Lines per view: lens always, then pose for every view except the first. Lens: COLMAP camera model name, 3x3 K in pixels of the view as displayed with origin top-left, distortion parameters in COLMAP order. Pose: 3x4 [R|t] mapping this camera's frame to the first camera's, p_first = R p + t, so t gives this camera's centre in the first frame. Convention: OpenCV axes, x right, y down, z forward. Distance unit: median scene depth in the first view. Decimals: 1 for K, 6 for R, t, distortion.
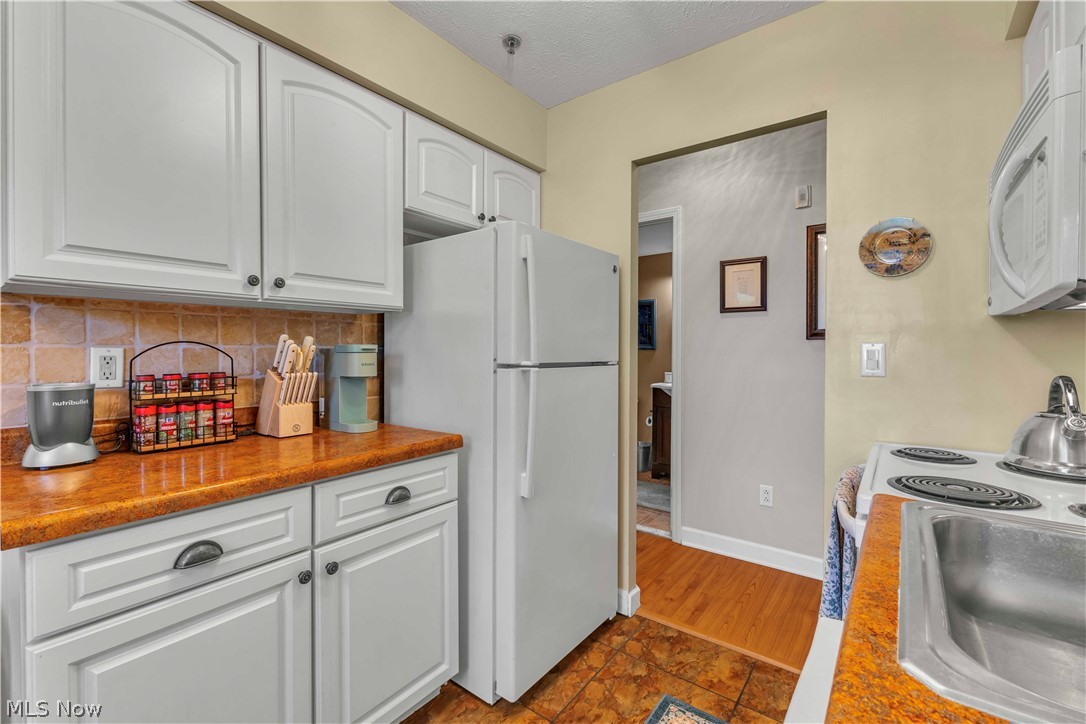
lens RADIAL K [[474.6, 0, 541.1], [0, 474.6, 353.7], [0, 0, 1]] dist [0.011674, 0.000152]
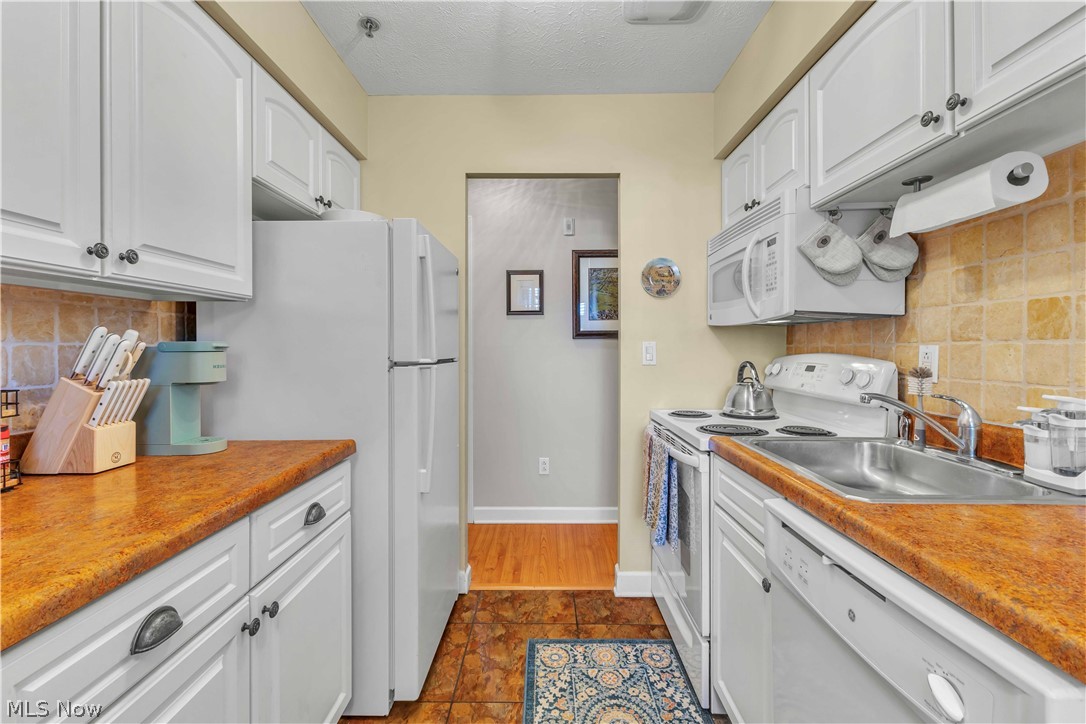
lens RADIAL K [[472.9, 0, 547.9], [0, 472.9, 349.9], [0, 0, 1]] dist [0.010894, -0.000685]
pose [[0.802181, -0.006468, 0.597046, -0.400234], [0.007327, 0.999973, 0.000988, -0.001942], [-0.597036, 0.003582, 0.802206, 0.030383]]
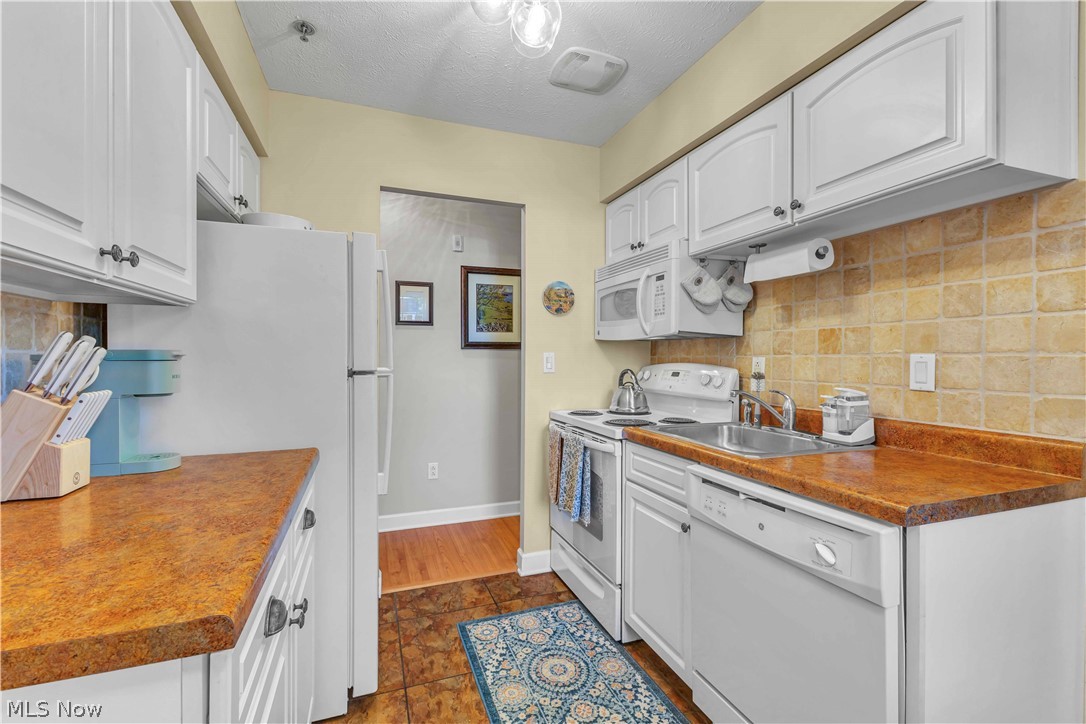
lens RADIAL K [[464.8, 0, 548.1], [0, 464.8, 360.9], [0, 0, 1]] dist [0.012877, 0.000223]
pose [[0.538955, -0.006984, 0.842306, -0.673113], [0.003536, 0.999976, 0.006029, -0.003926], [-0.842327, -0.000271, 0.538967, 0.114358]]
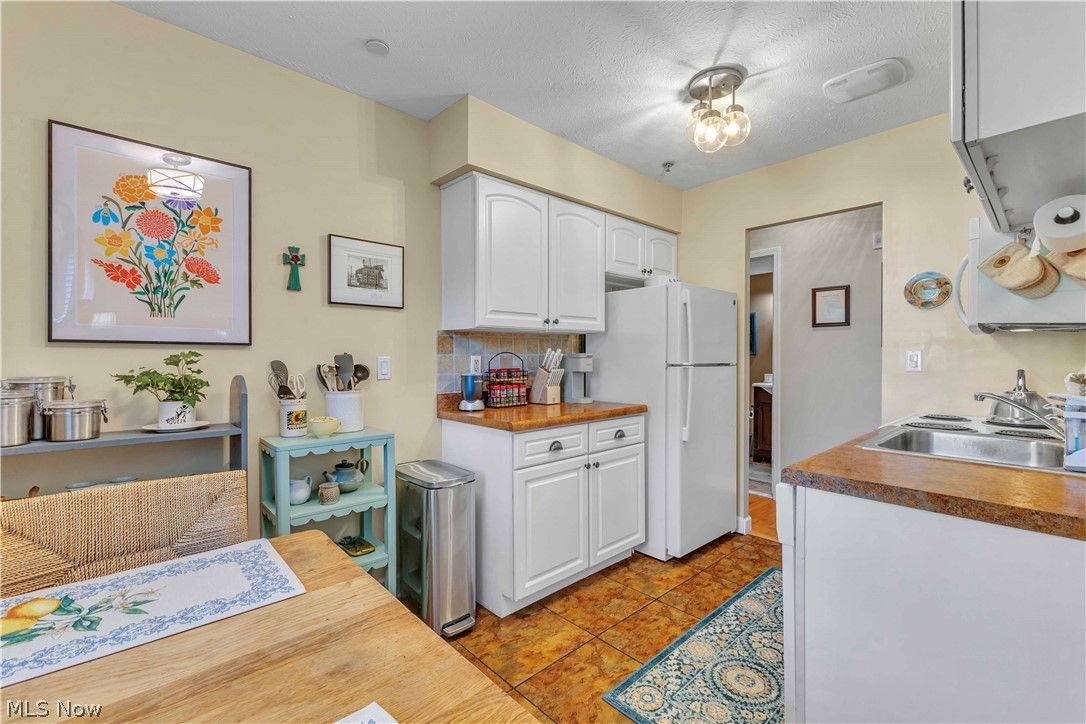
lens RADIAL K [[464.8, 0, 548.1], [0, 464.8, 360.9], [0, 0, 1]] dist [0.012877, 0.000223]
pose [[0.985699, -0.002148, -0.168503, -0.226414], [0.002684, 0.999992, 0.002957, 0.003547], [0.168495, -0.003367, 0.985697, -0.709461]]
